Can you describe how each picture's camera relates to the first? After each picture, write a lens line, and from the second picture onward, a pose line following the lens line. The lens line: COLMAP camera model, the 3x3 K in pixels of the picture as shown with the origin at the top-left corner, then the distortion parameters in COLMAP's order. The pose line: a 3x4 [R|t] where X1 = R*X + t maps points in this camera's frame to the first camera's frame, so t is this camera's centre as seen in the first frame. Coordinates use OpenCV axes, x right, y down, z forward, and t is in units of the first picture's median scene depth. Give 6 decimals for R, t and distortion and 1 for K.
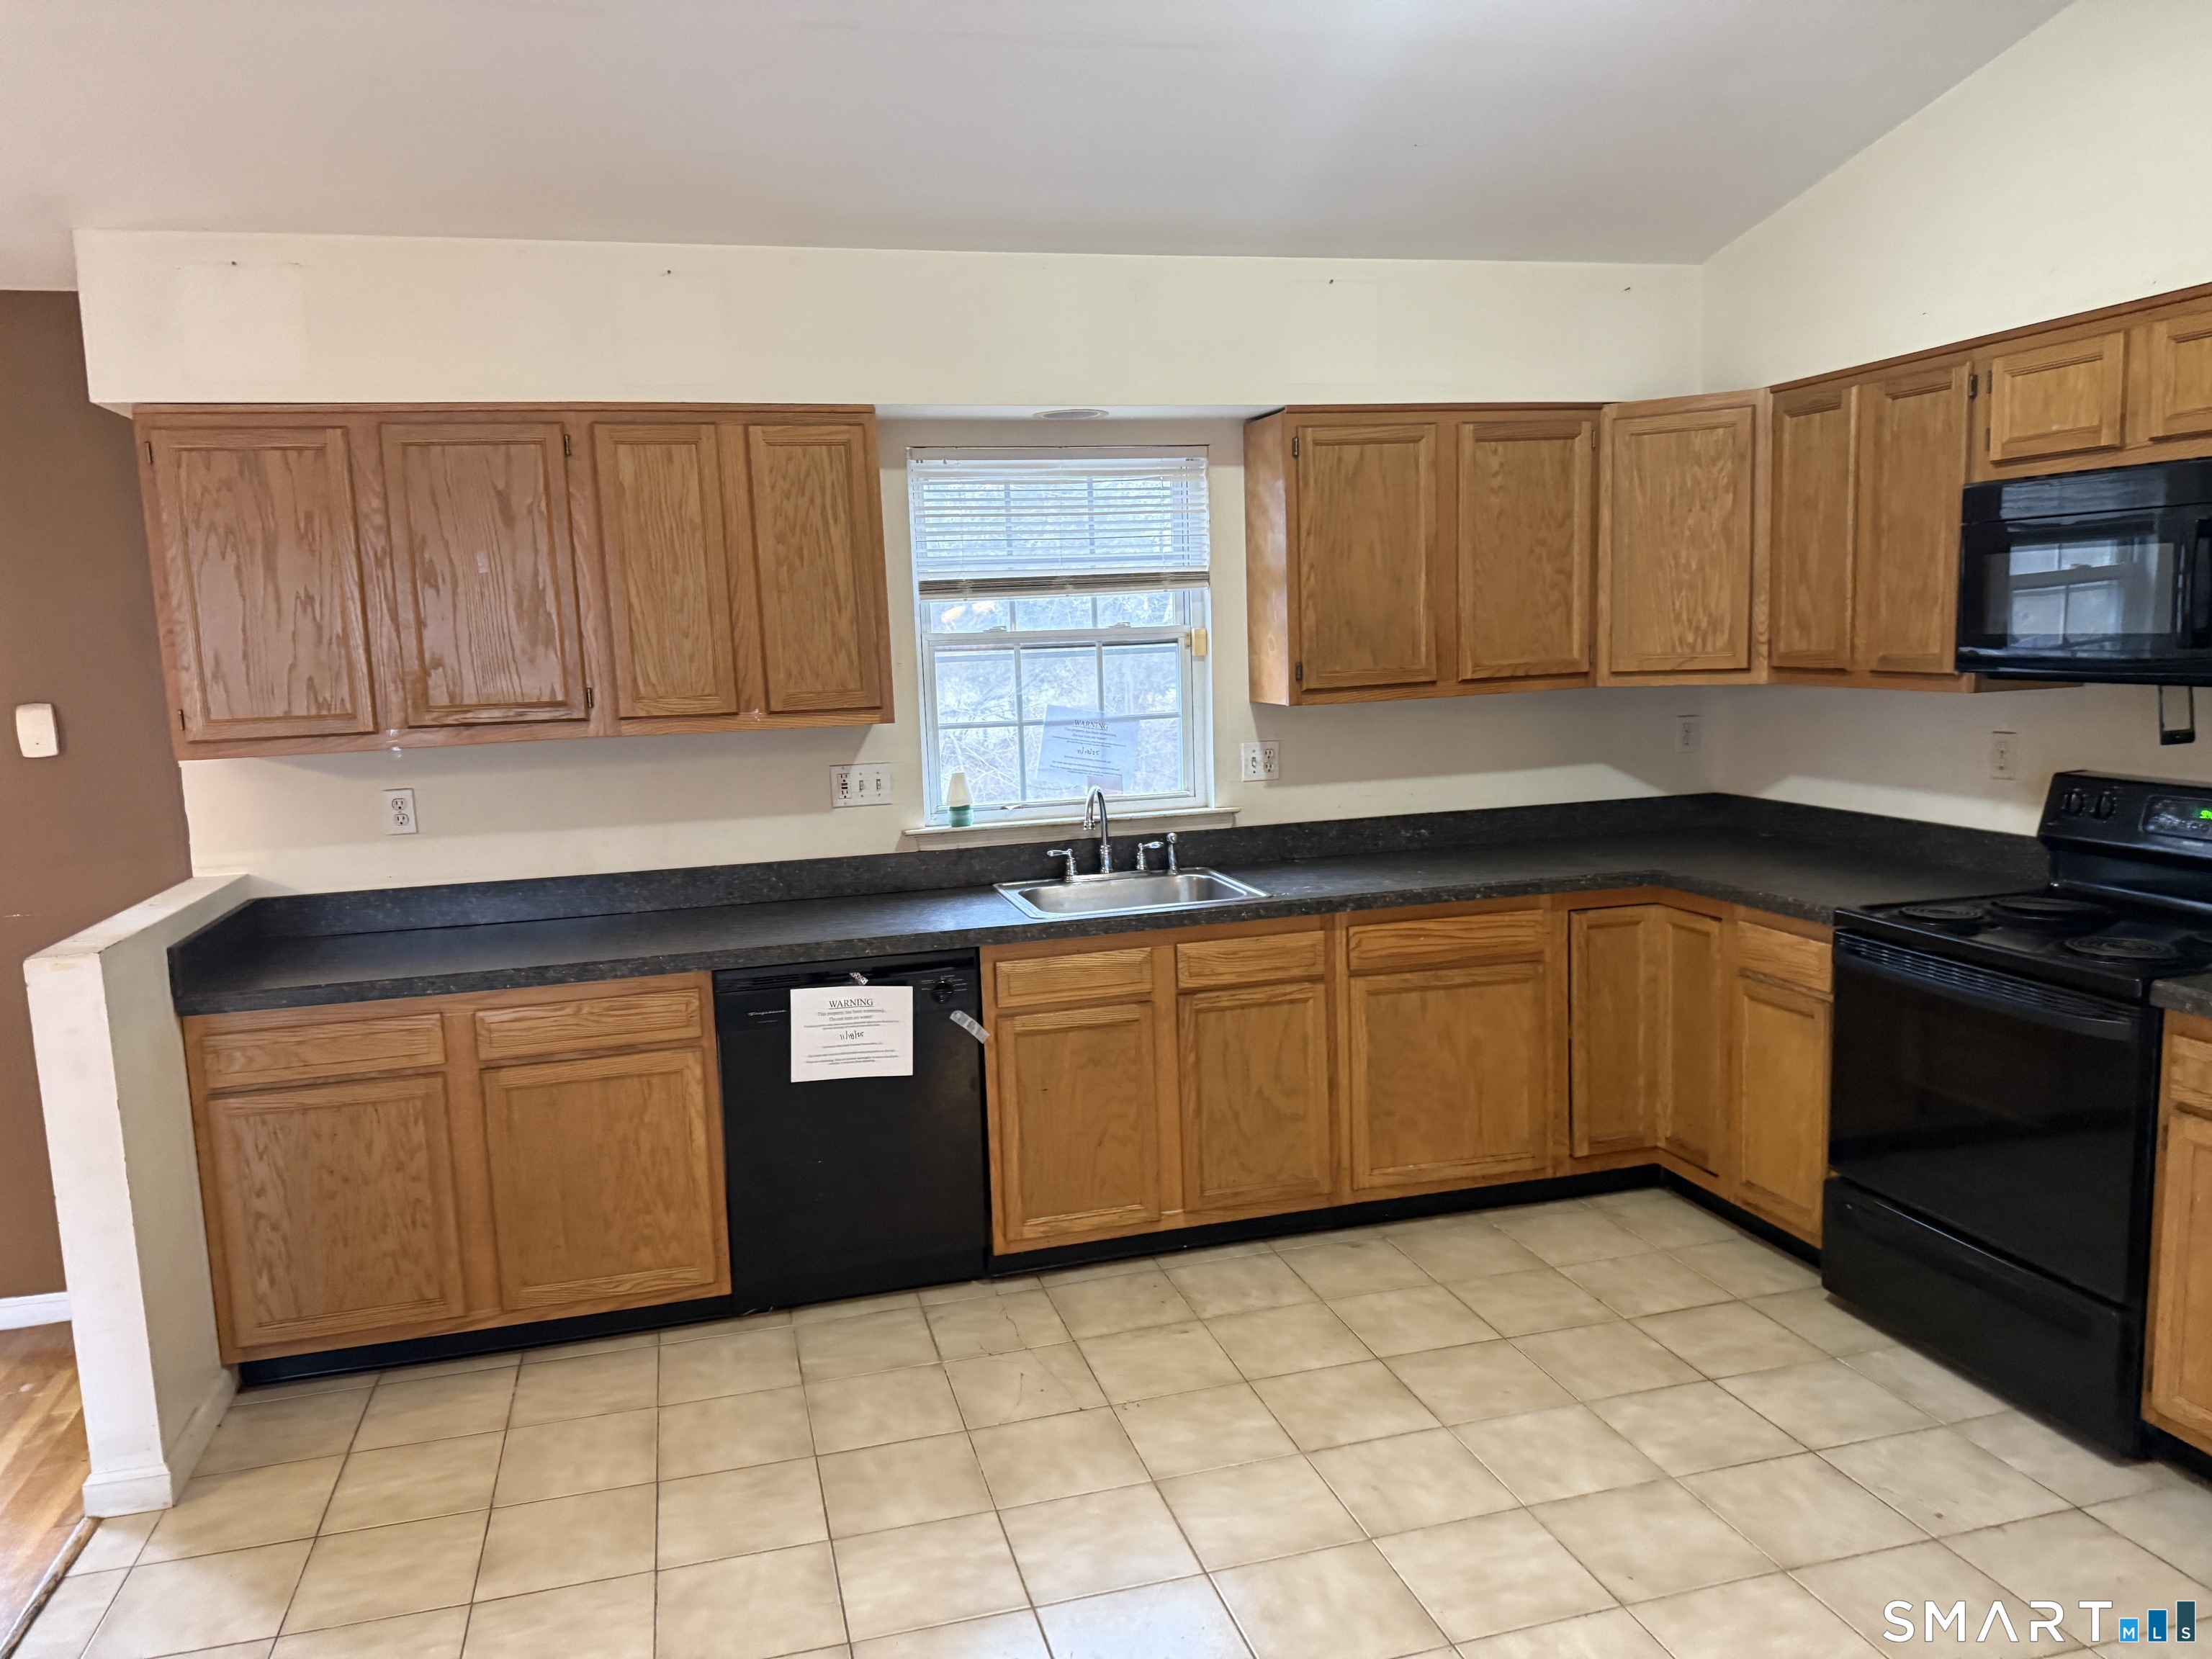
lens RADIAL K [[1550.3, 0, 1100.7], [0, 1550.3, 840.9], [0, 0, 1]] dist [0.038150, -0.043447]
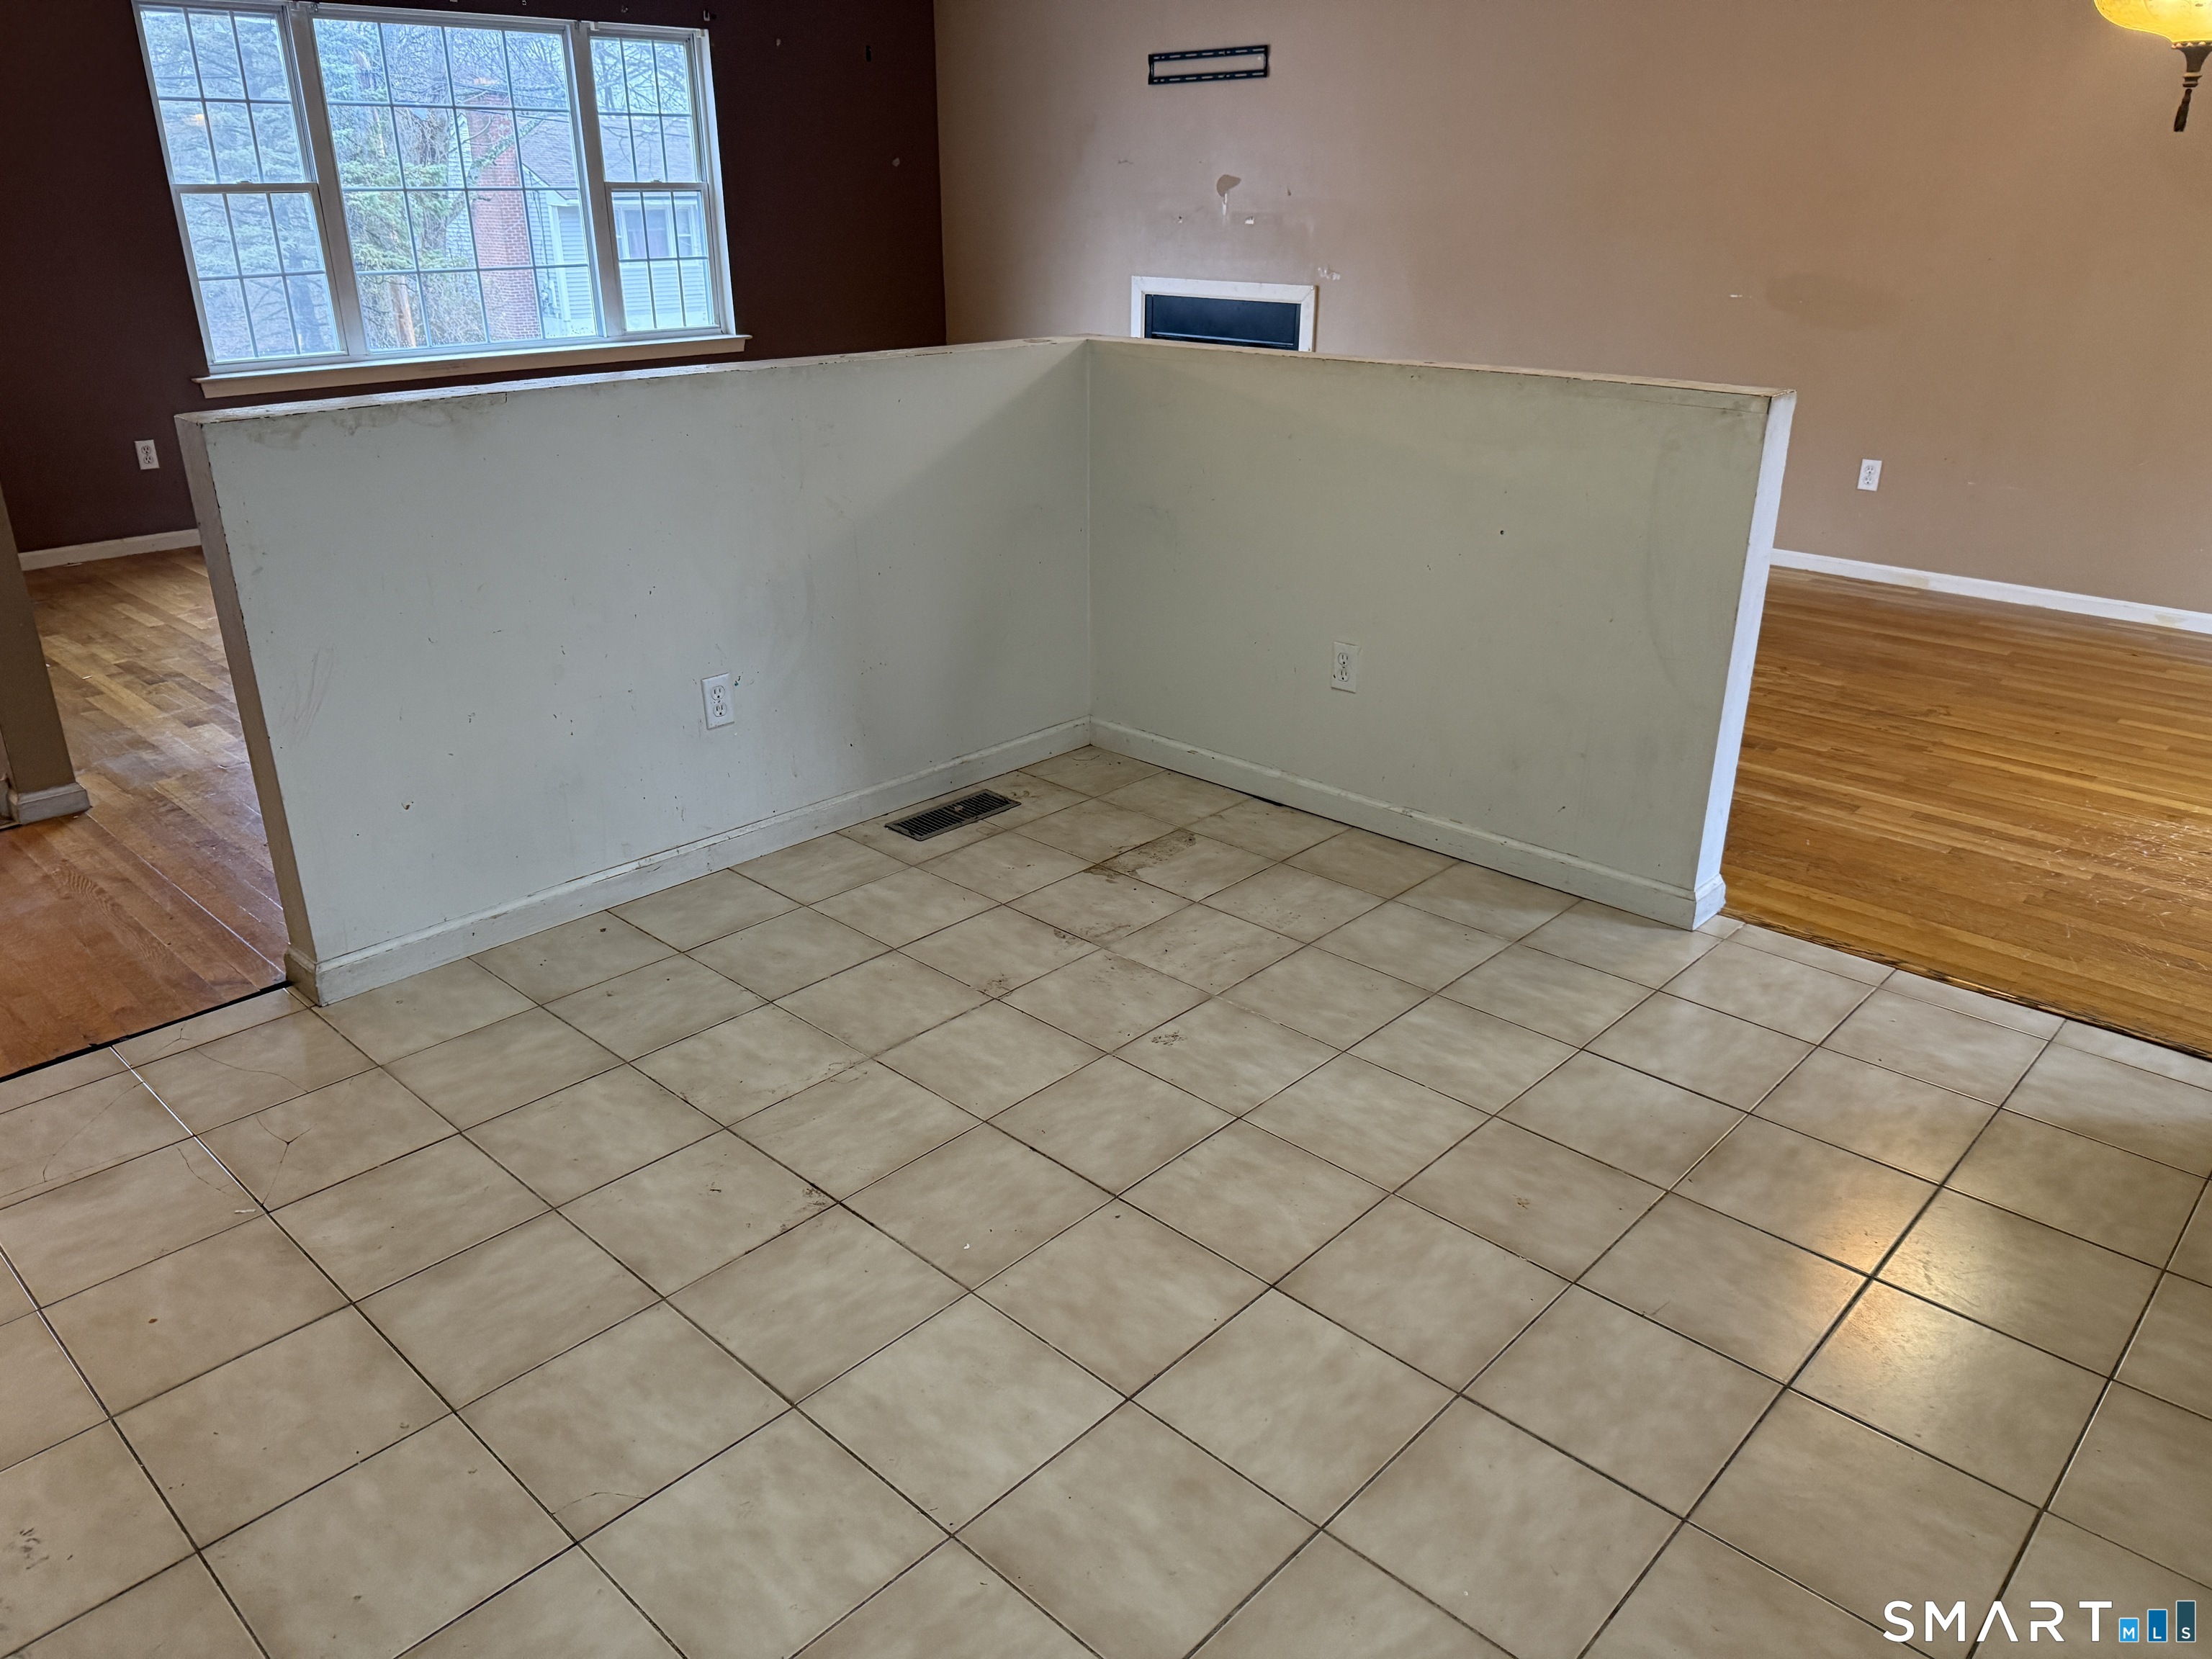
lens RADIAL K [[1550.3, 0, 1103.6], [0, 1550.3, 838.1], [0, 0, 1]] dist [0.038150, -0.043447]
pose [[-0.849931, 0.239044, -0.469547, 0.291114], [-0.038578, 0.860537, 0.507926, -0.098931], [0.525479, 0.449816, -0.722175, 0.958682]]
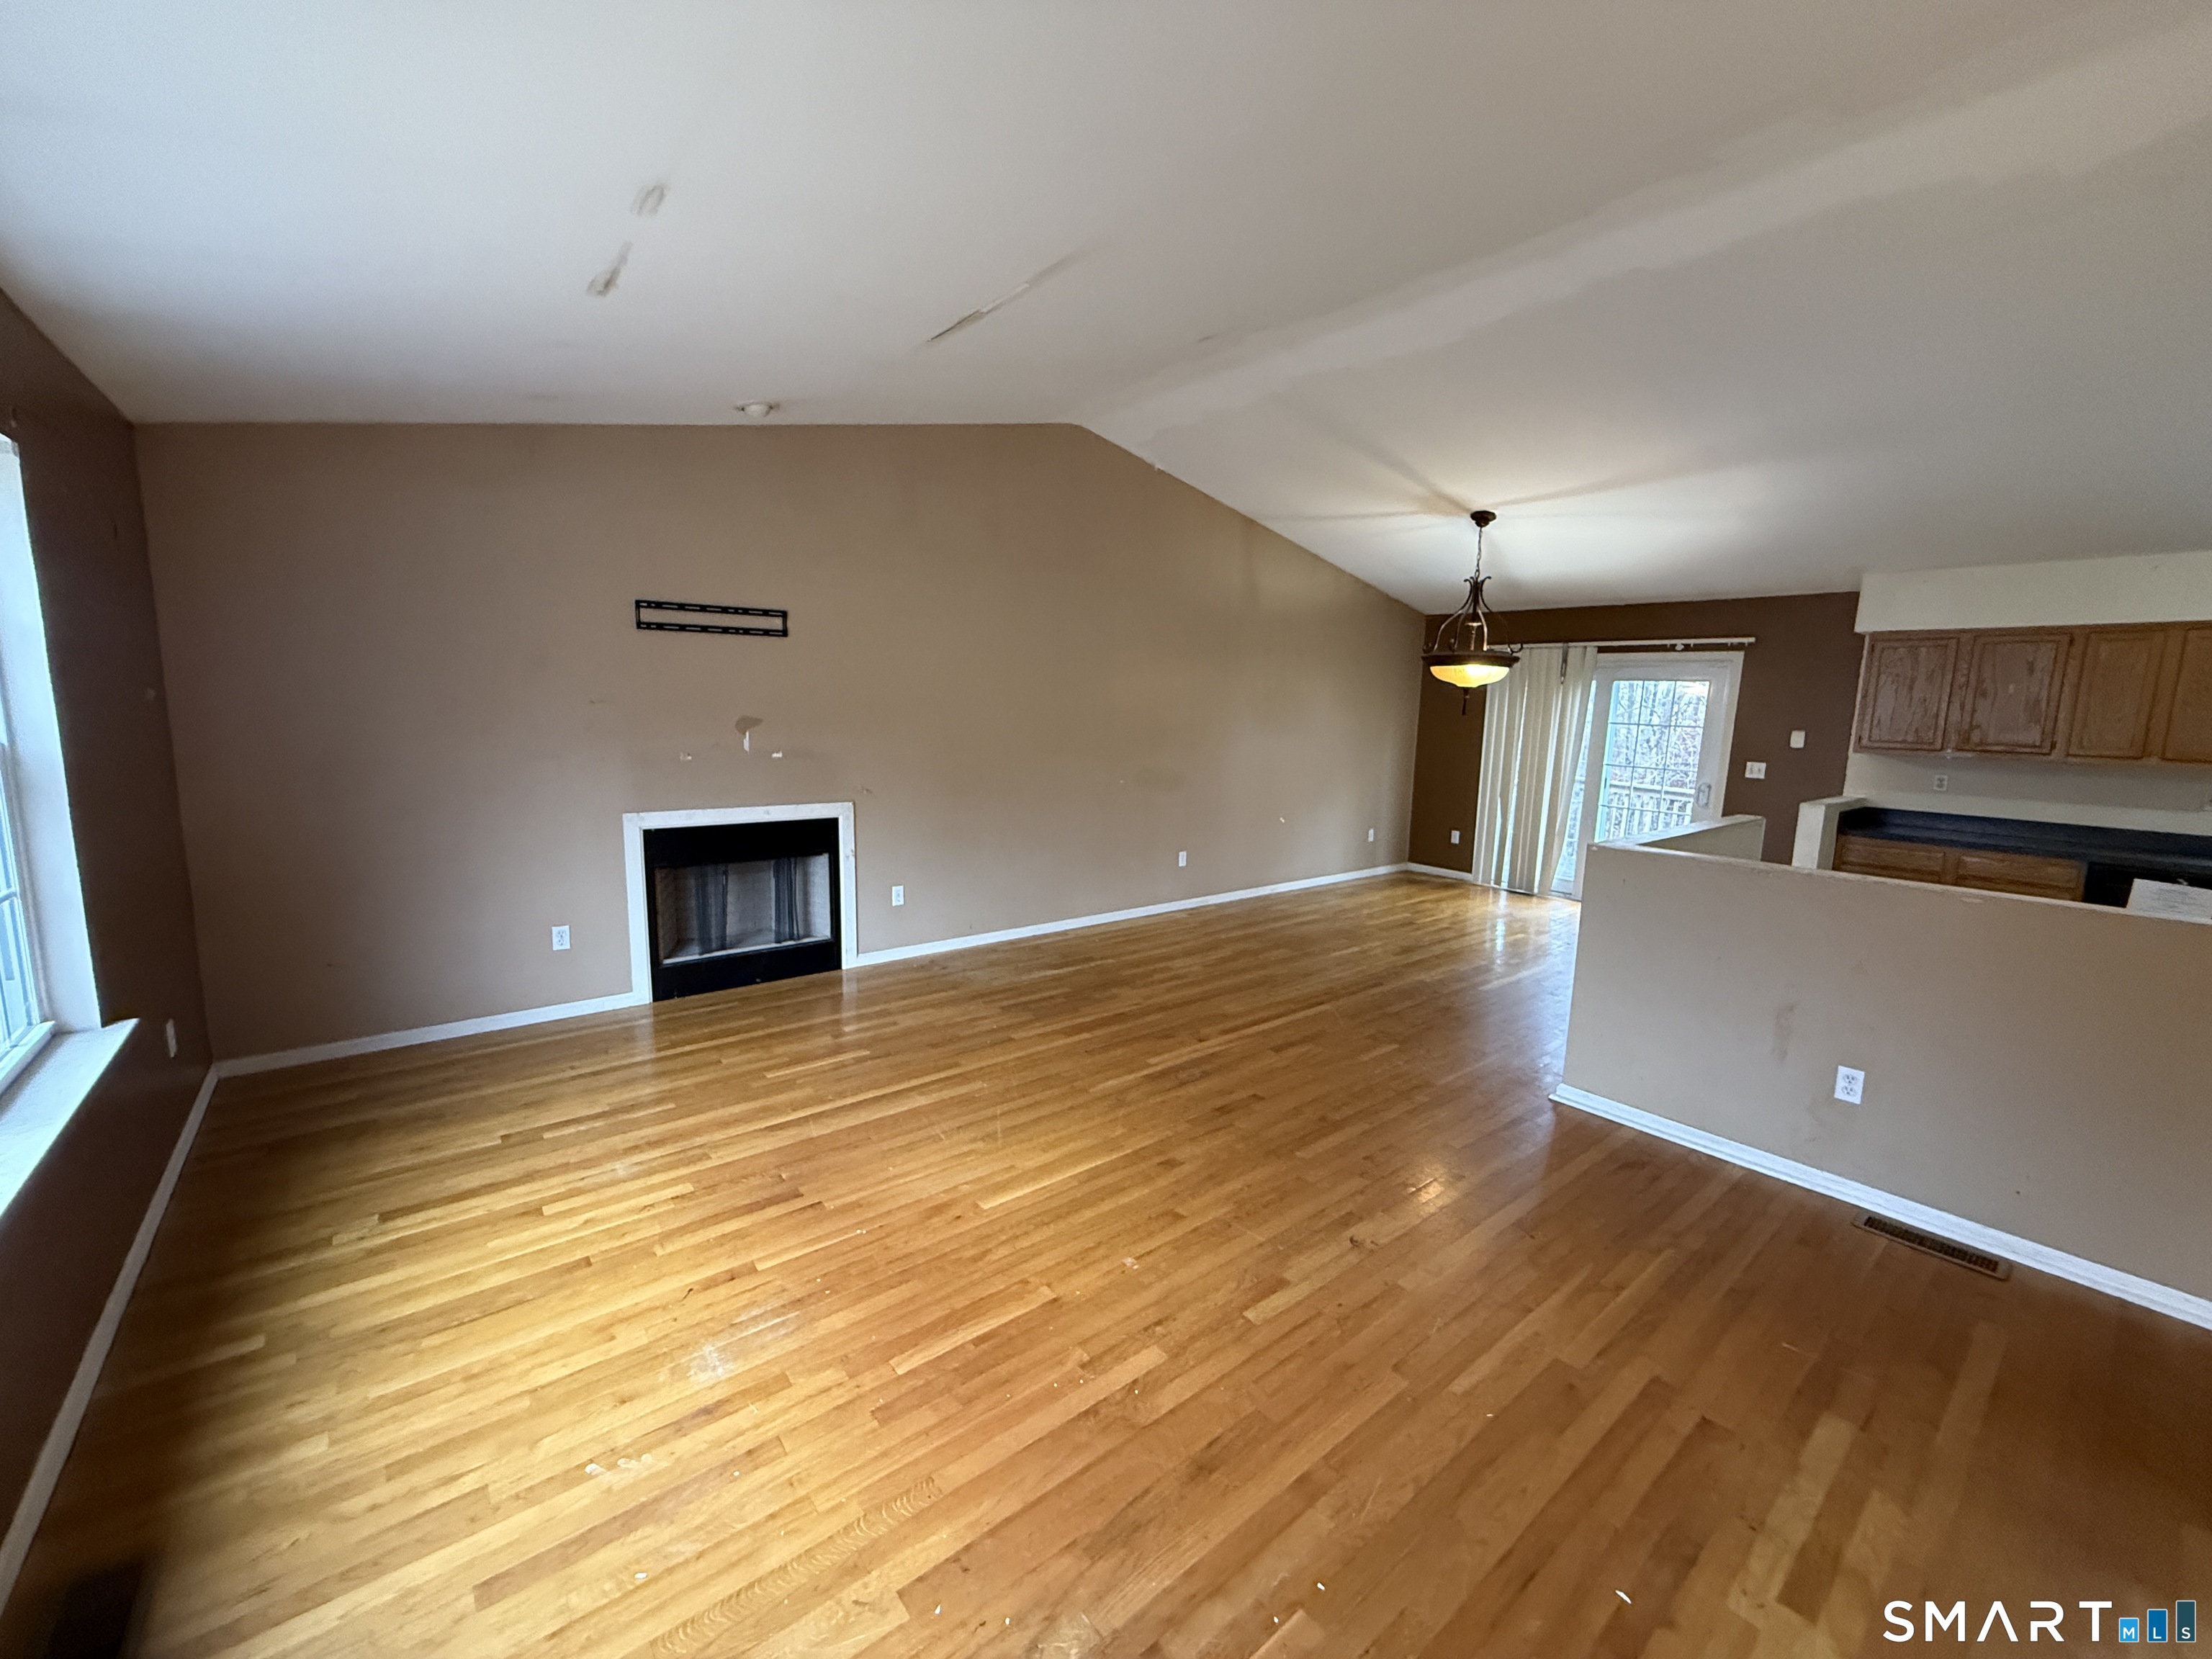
lens RADIAL K [[880.4, 0, 1099.0], [0, 880.4, 826.3], [0, 0, 1]] dist [-0.000402, 0.000504]
pose [[0.407195, 0.179264, -0.895576, 0.321981], [-0.163166, 0.979053, 0.121786, 0.109093], [0.898649, 0.096537, 0.427915, -0.925231]]
